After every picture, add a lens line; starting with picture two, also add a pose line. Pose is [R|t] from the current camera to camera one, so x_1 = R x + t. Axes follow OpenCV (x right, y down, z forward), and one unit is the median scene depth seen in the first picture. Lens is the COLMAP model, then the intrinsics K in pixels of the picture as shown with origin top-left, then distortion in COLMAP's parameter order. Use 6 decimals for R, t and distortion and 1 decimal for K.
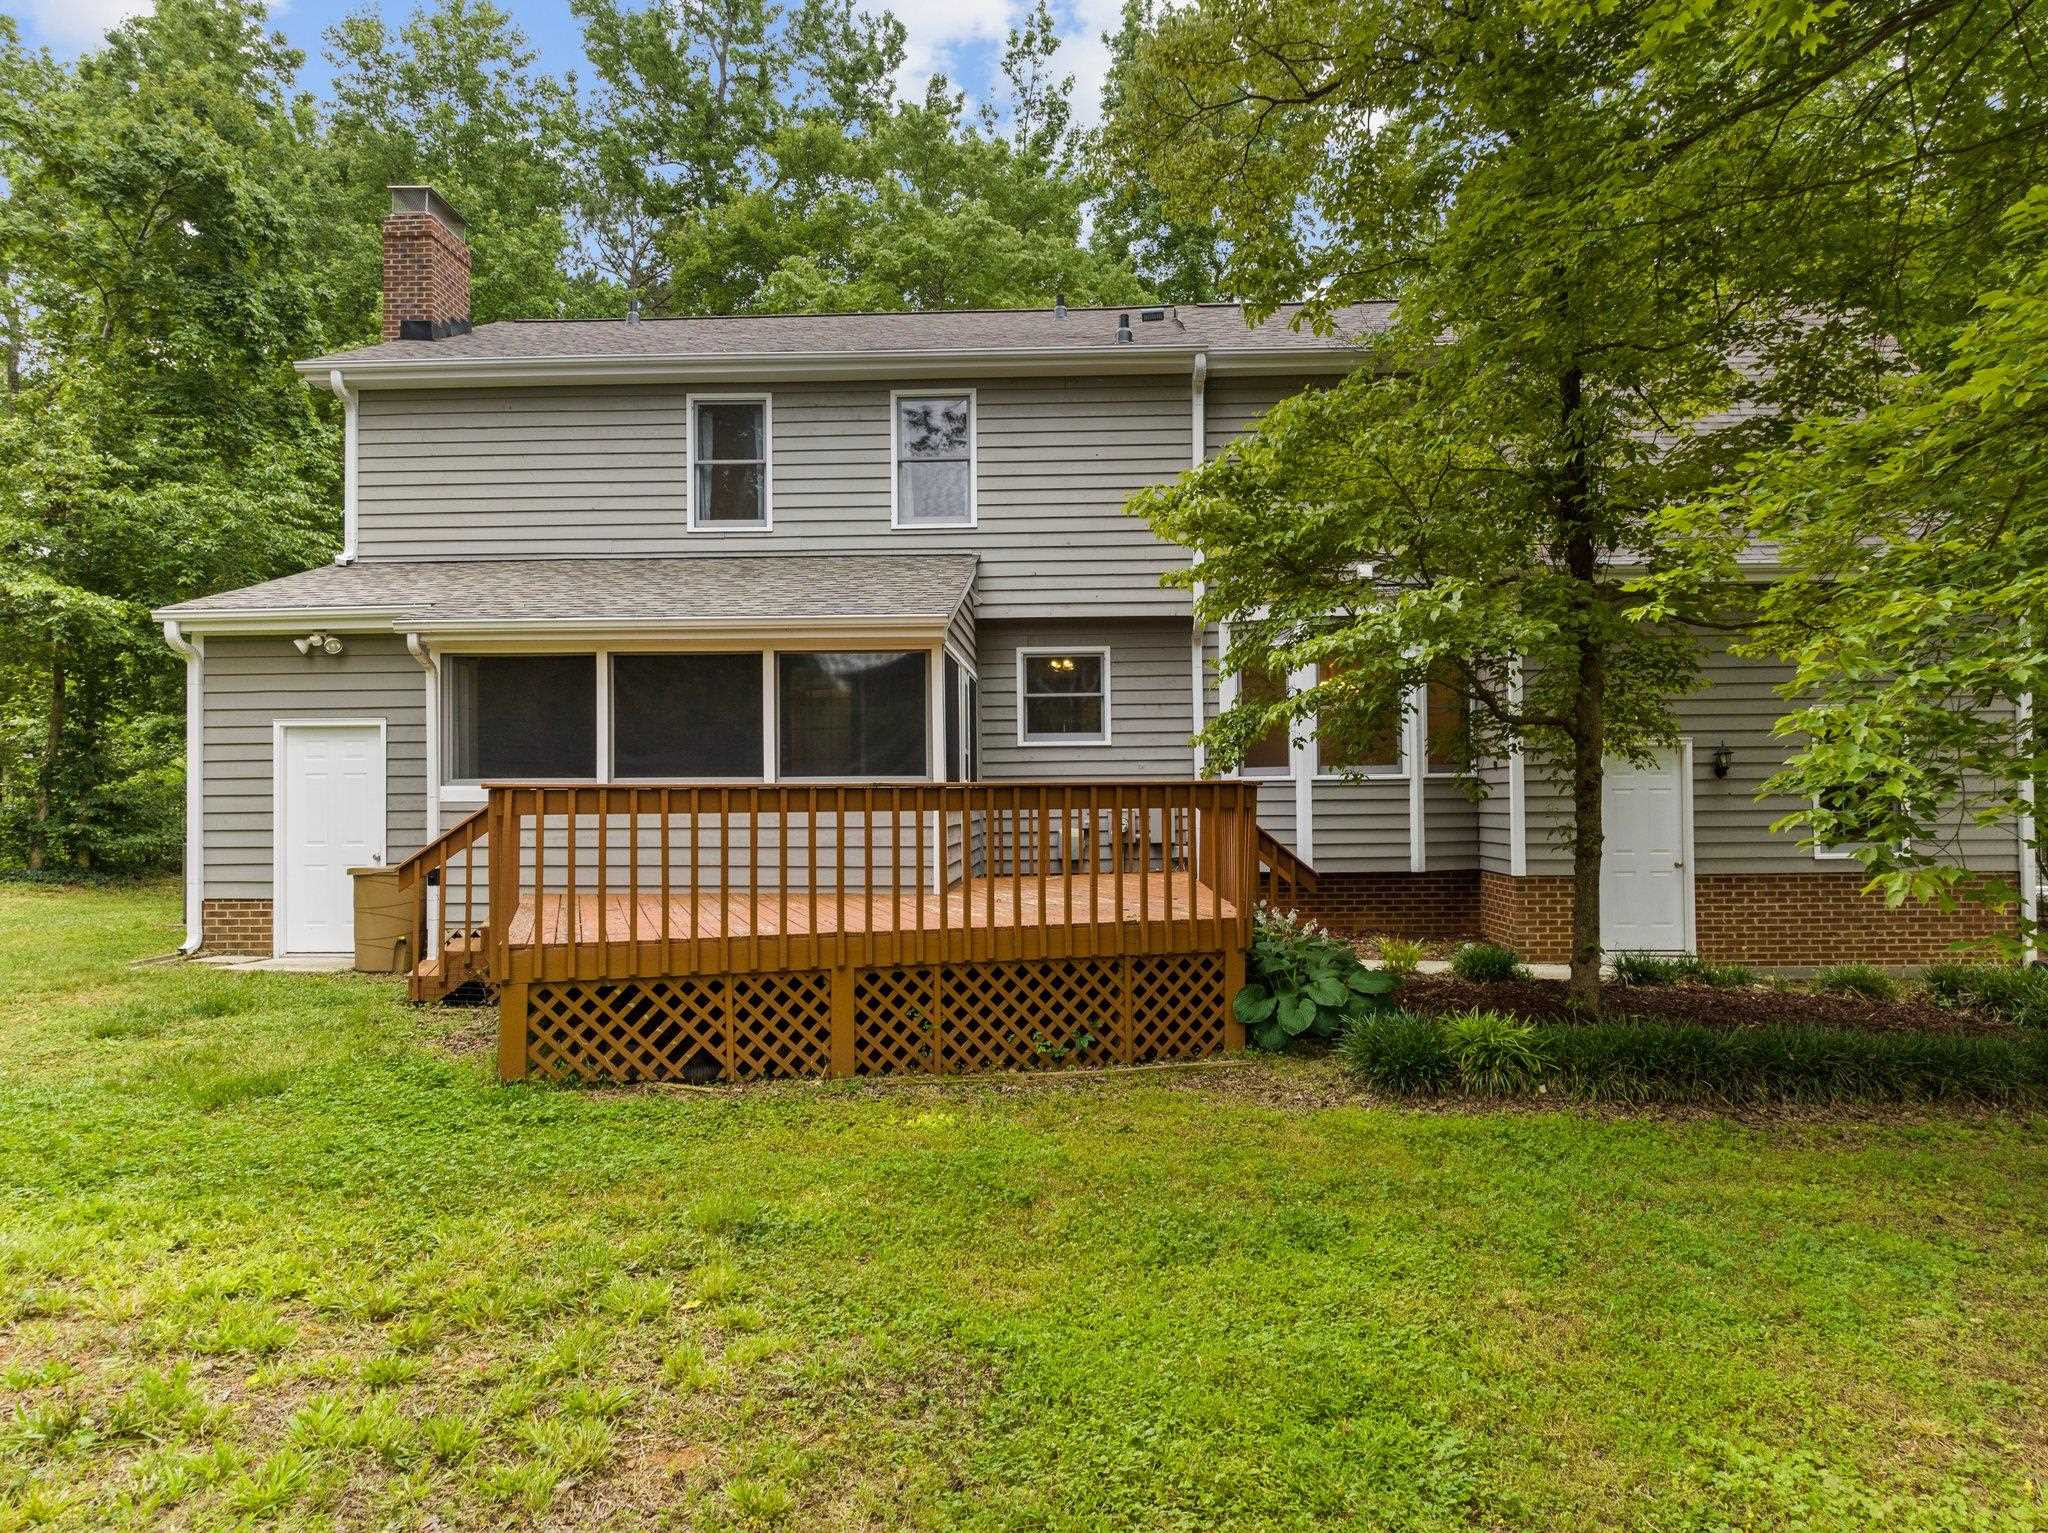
lens RADIAL K [[1432.8, 0, 1027.2], [0, 1432.8, 773.6], [0, 0, 1]] dist [-0.003433, 0.002487]
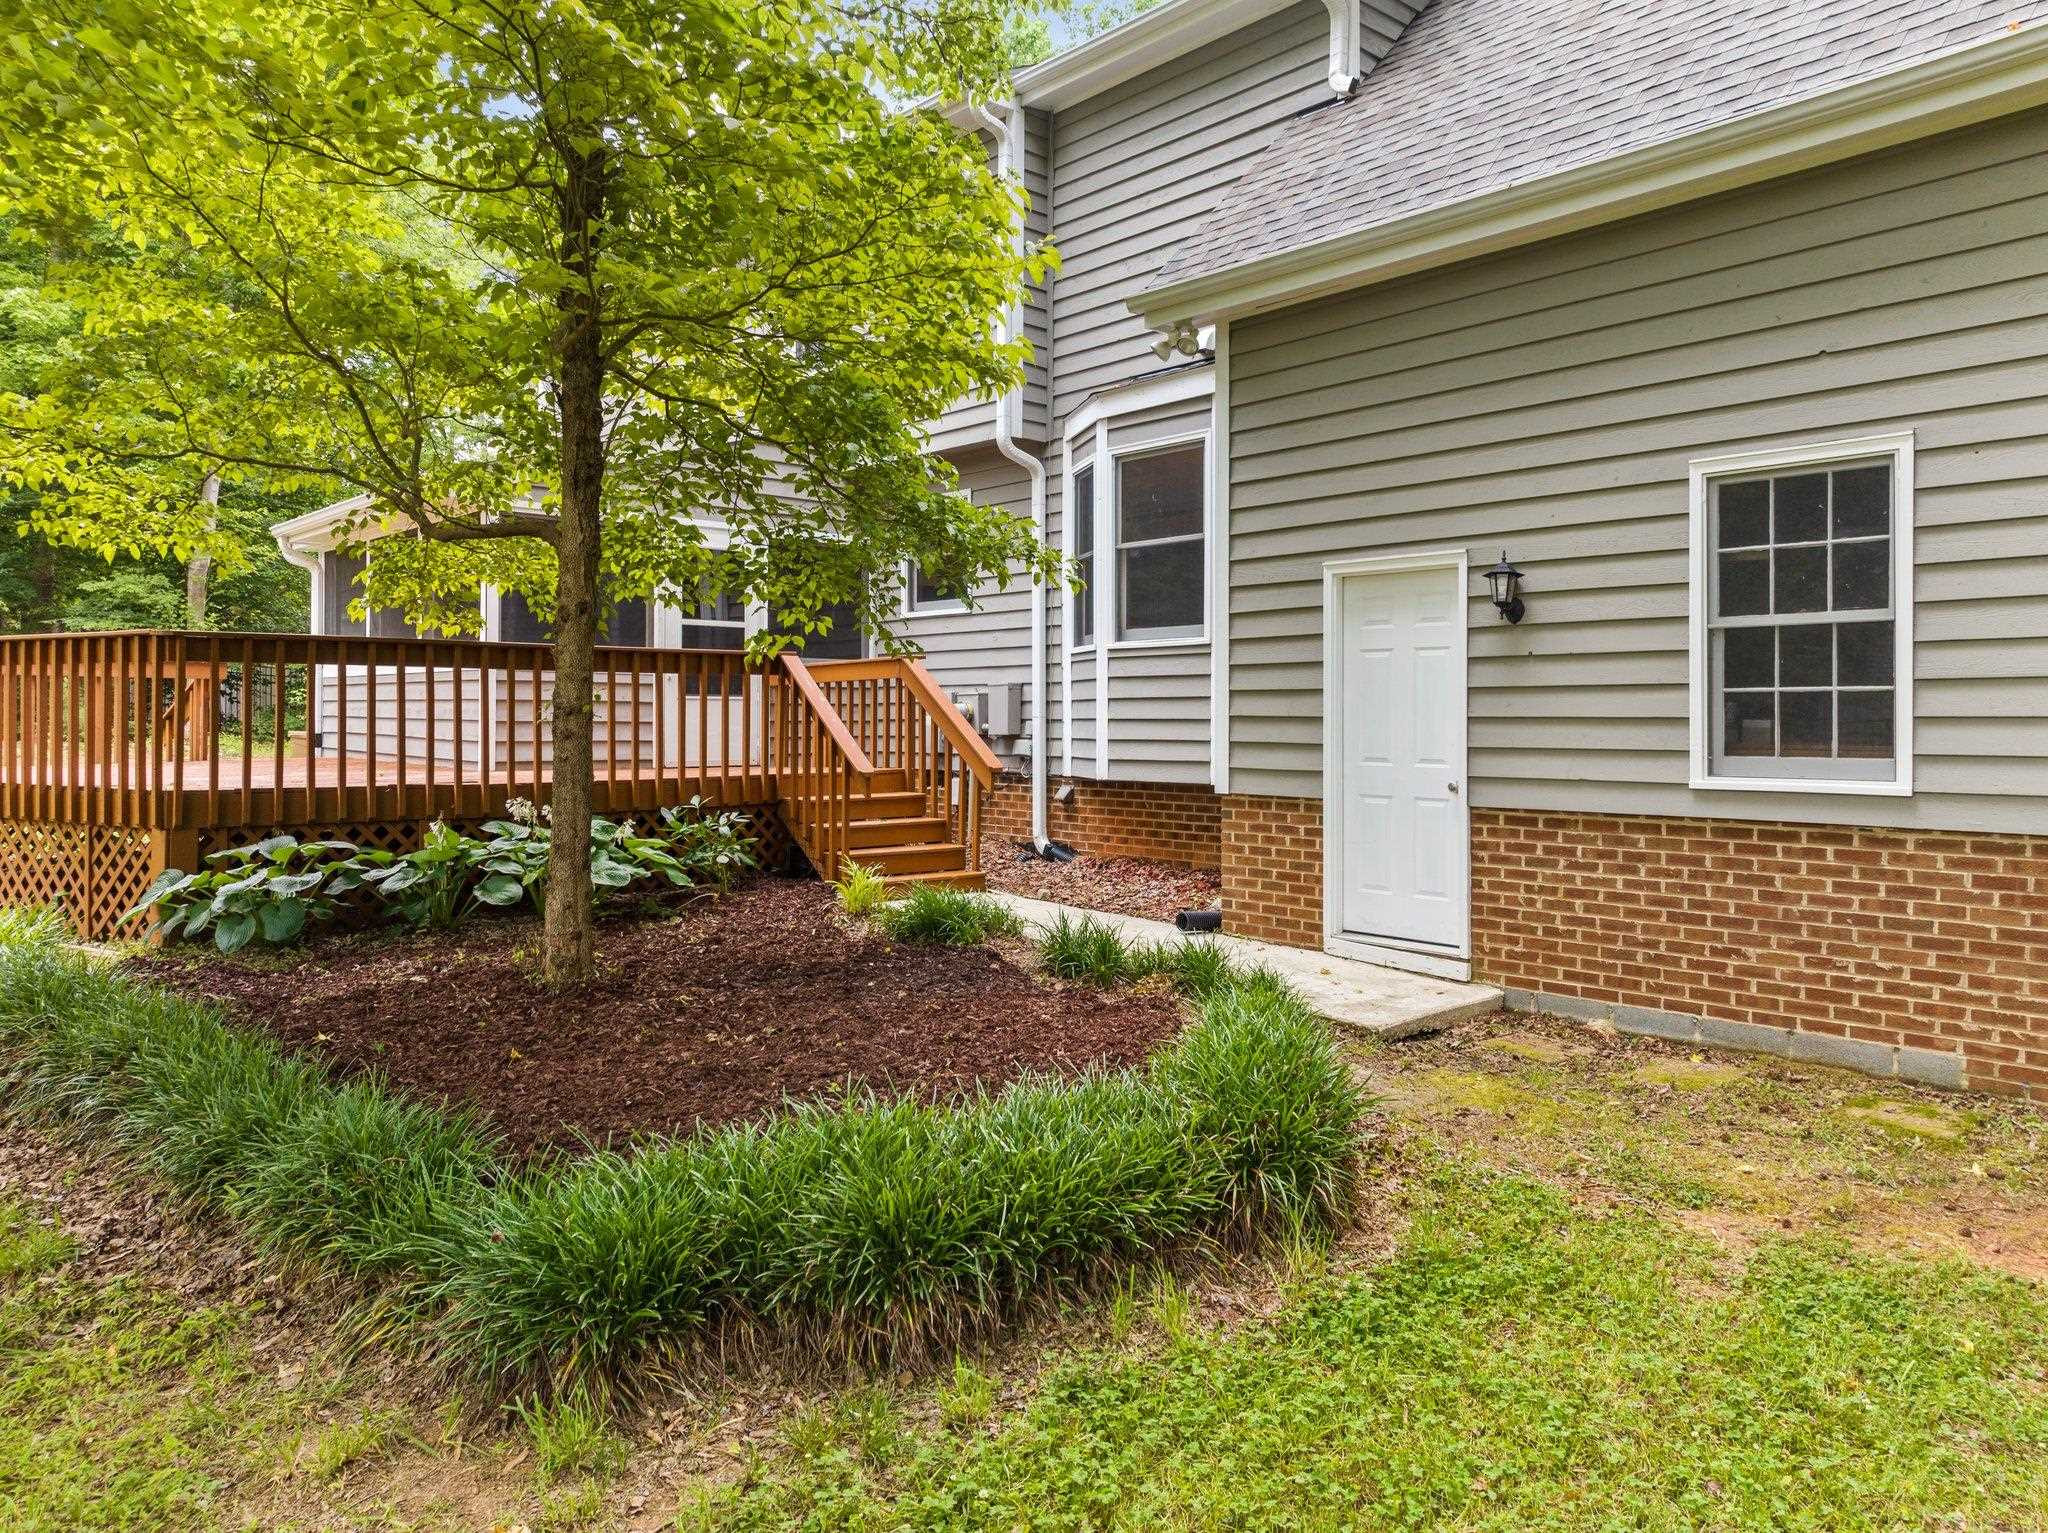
lens RADIAL K [[1432.8, 0, 1032.1], [0, 1432.8, 713.4], [0, 0, 1]] dist [-0.003433, 0.002487]
pose [[0.689314, 0.009656, -0.724398, 0.834839], [-0.000100, 0.999912, 0.013233, 0.032427], [0.724463, -0.009049, 0.689254, 0.583098]]
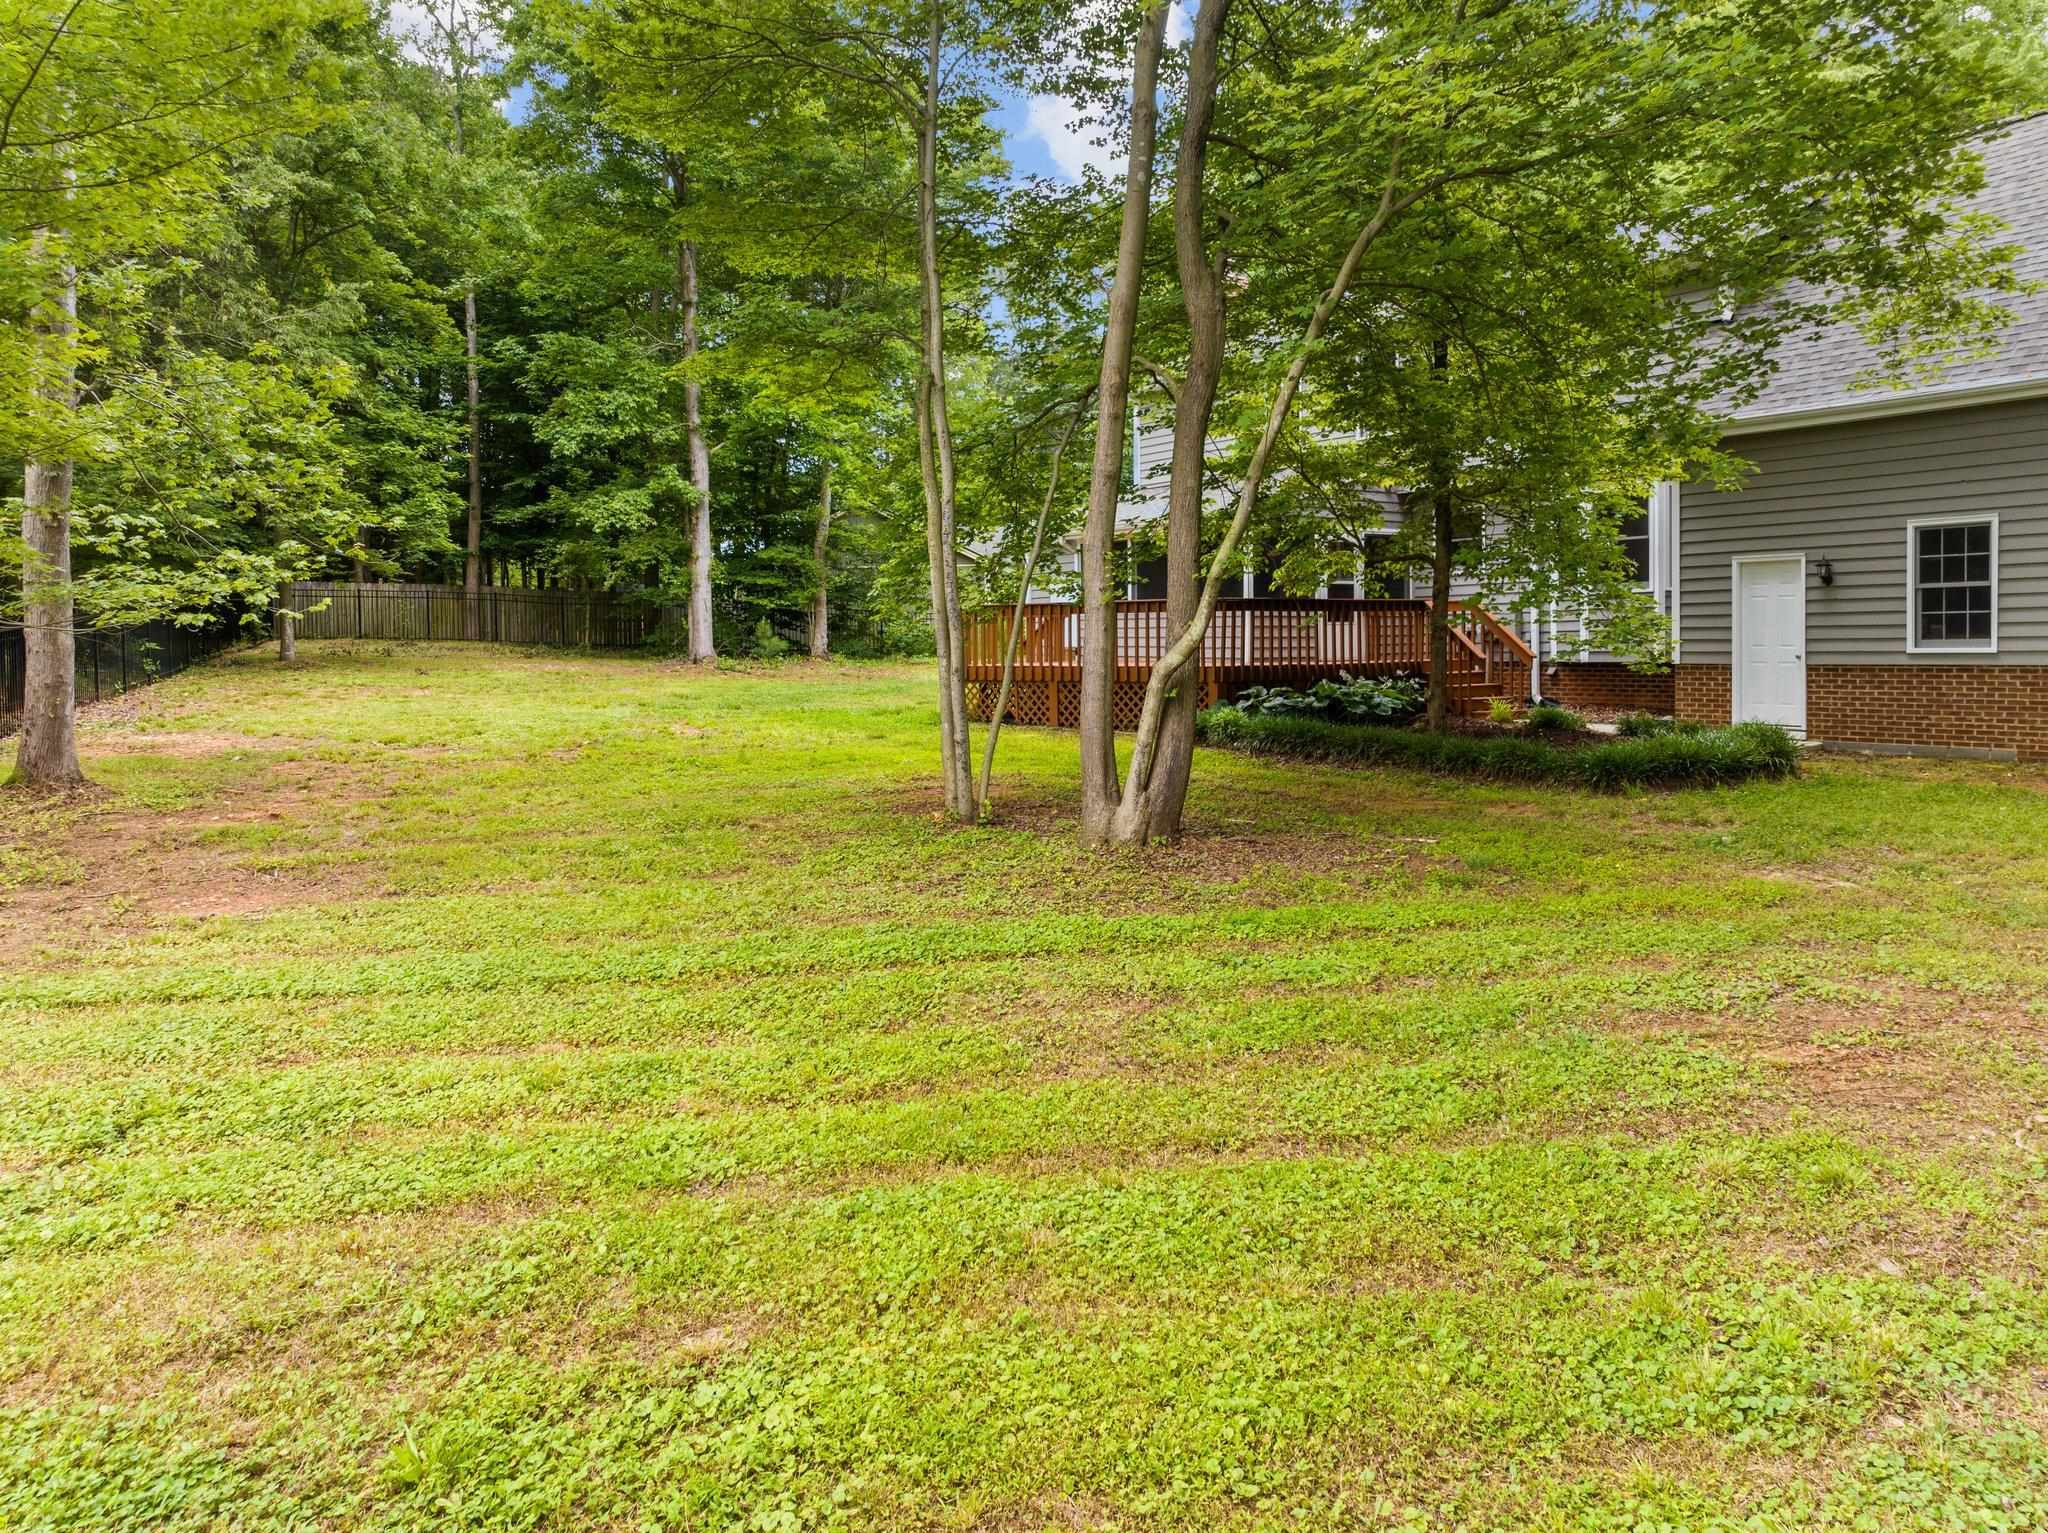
lens RADIAL K [[1432.8, 0, 1046.6], [0, 1432.8, 682.6], [0, 0, 1]] dist [-0.003433, 0.002487]
pose [[0.606922, 0.025278, -0.794359, 1.182739], [0.016972, 0.998854, 0.044753, 0.022135], [0.794580, -0.040644, 0.605798, -0.297248]]
